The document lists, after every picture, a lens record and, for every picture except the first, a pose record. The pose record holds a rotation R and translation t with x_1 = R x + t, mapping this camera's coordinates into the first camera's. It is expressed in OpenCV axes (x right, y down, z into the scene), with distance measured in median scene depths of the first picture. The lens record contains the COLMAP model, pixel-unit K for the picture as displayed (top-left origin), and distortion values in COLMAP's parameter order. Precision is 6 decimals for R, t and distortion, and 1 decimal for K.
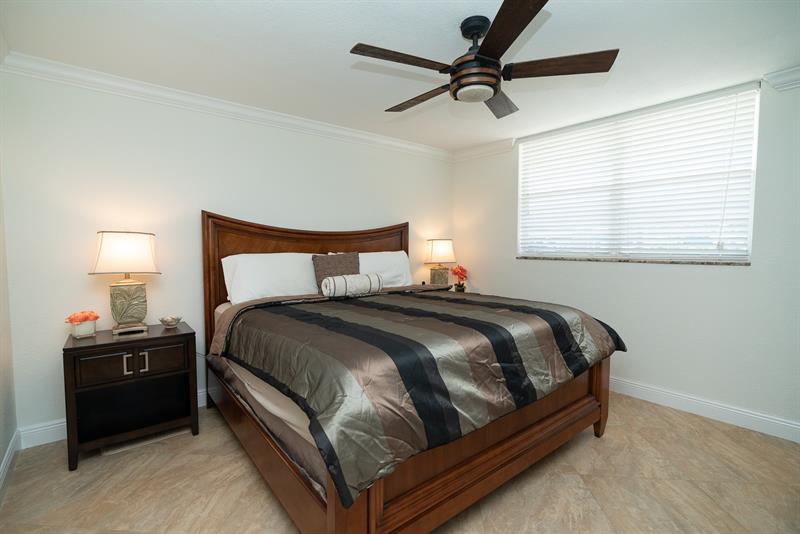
lens RADIAL K [[362.7, 0, 407.9], [0, 362.7, 264.8], [0, 0, 1]] dist [-0.010434, 0.001160]
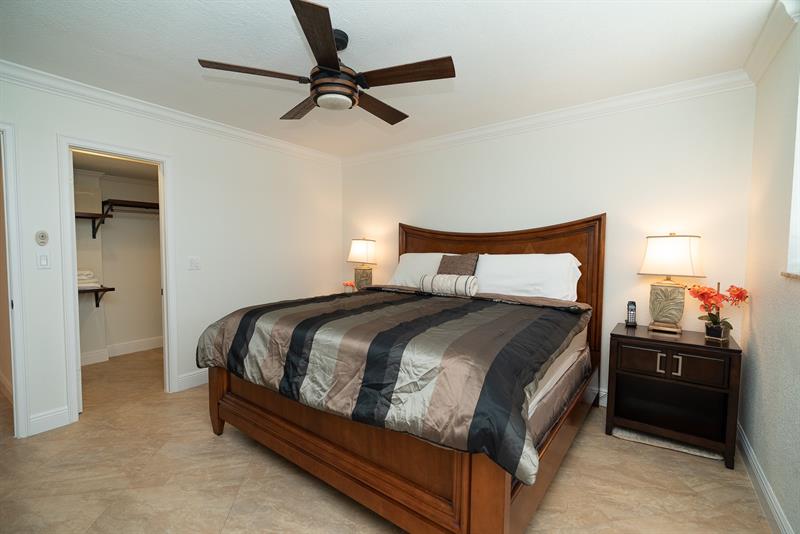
lens RADIAL K [[362.7, 0, 406.7], [0, 362.7, 269.3], [0, 0, 1]] dist [-0.010434, 0.001160]
pose [[0.247353, 0.059460, -0.967099, 0.561898], [-0.054435, 0.997392, 0.047400, -0.020789], [0.967395, 0.040920, 0.249944, 0.421398]]
